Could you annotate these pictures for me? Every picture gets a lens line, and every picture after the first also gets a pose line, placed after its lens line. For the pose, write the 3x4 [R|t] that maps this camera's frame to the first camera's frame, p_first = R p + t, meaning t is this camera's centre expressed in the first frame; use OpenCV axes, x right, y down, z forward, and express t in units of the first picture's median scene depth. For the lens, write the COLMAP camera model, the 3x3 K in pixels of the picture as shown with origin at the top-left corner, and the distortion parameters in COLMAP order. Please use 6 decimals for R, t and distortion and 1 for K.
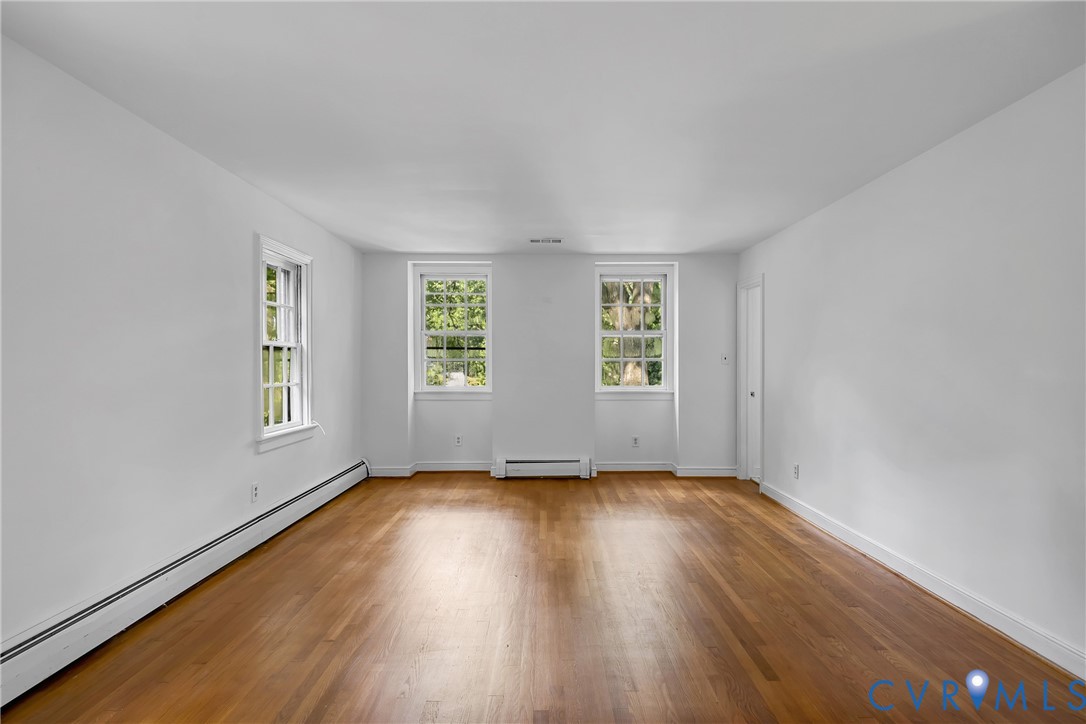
lens RADIAL K [[508.0, 0, 551.8], [0, 508.0, 364.8], [0, 0, 1]] dist [-0.010441, -0.000083]
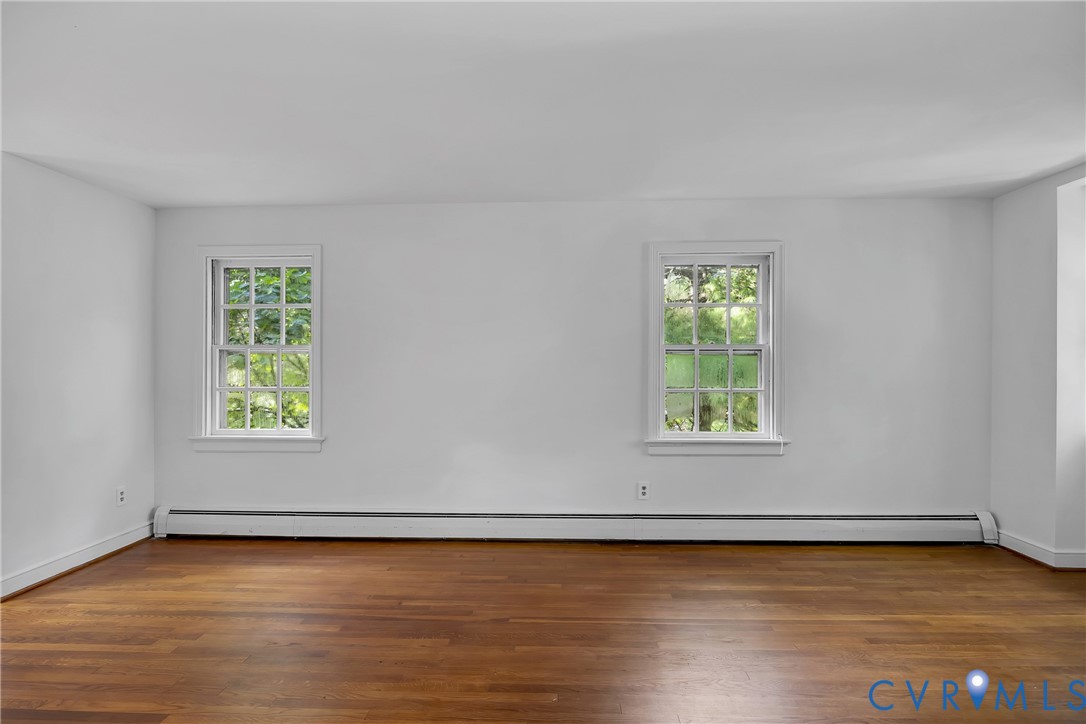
lens RADIAL K [[499.8, 0, 538.0], [0, 499.8, 368.2], [0, 0, 1]] dist [-0.009866, 0.000056]
pose [[0.042317, -0.001819, -0.999103, 0.425390], [0.004097, 0.999990, -0.001647, 0.000291], [0.999096, -0.004023, 0.042324, 0.734270]]
